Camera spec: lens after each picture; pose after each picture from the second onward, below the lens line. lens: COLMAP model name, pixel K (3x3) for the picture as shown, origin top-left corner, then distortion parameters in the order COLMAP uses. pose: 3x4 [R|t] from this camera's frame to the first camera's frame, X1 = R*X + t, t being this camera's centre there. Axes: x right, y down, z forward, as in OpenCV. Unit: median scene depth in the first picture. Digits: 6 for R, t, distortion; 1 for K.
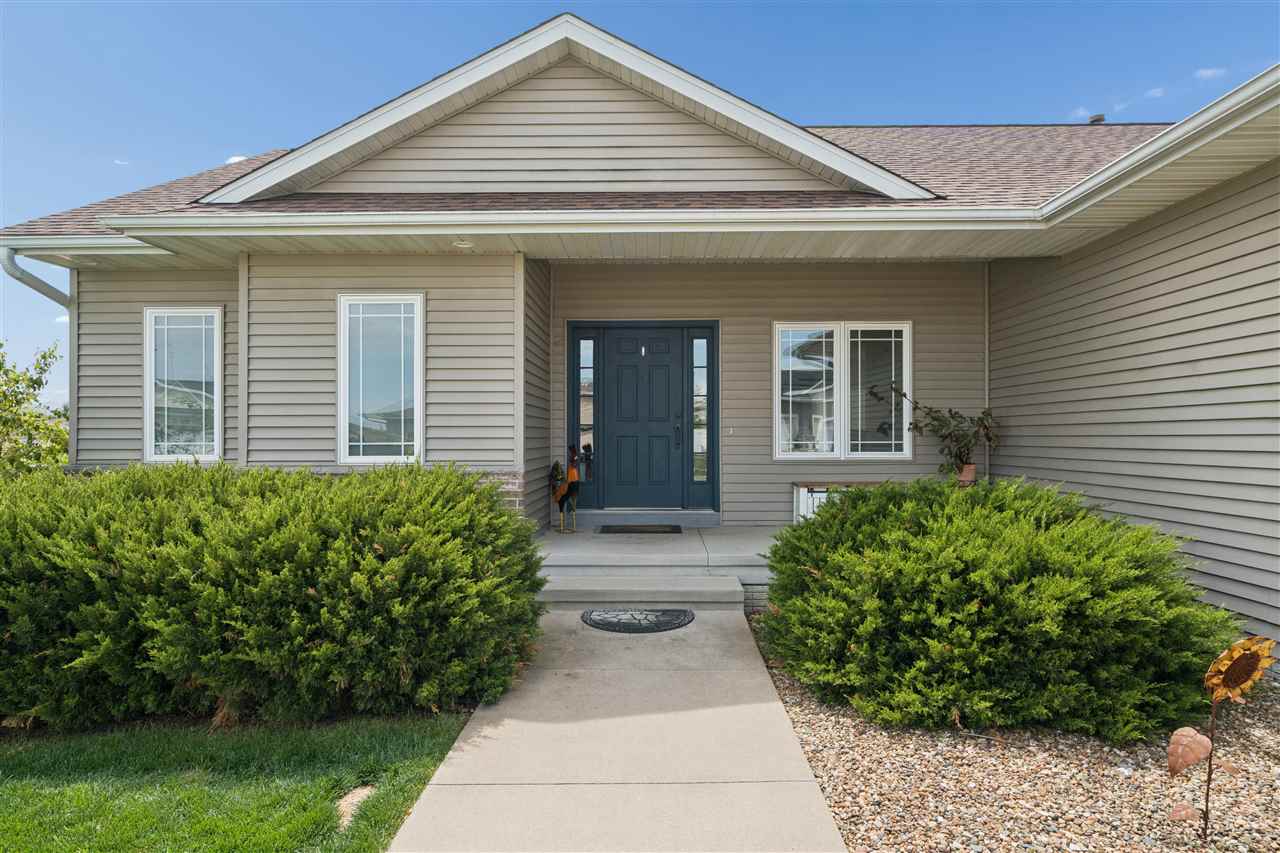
lens RADIAL K [[763.1, 0, 640.0], [0, 763.1, 431.3], [0, 0, 1]] dist [0.004256, 0.000406]
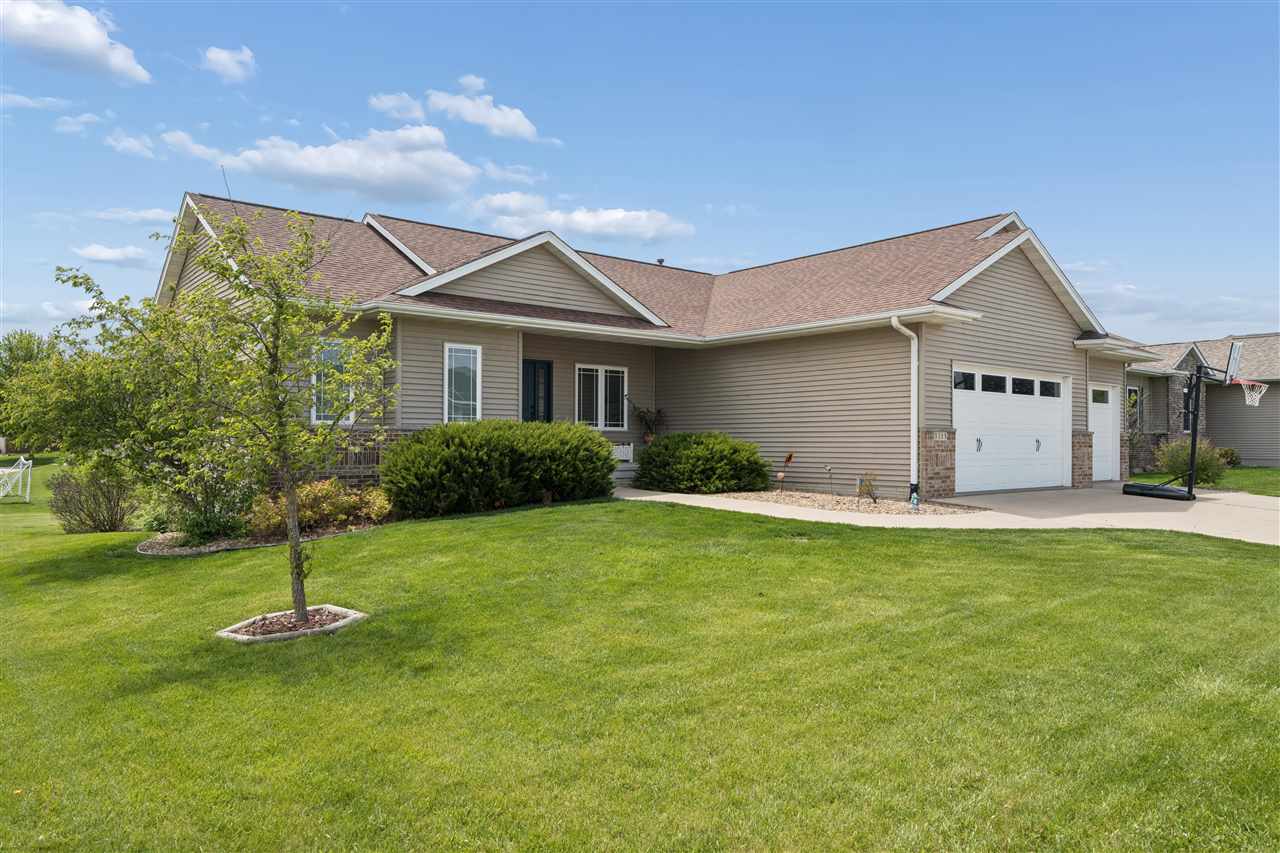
lens RADIAL K [[831.7, 0, 647.9], [0, 831.7, 421.8], [0, 0, 1]] dist [0.000433, 0.001761]
pose [[0.762655, 0.019237, 0.646519, -1.214664], [-0.008043, 0.999762, -0.020260, 0.062731], [-0.646755, 0.010252, 0.762629, -0.903357]]
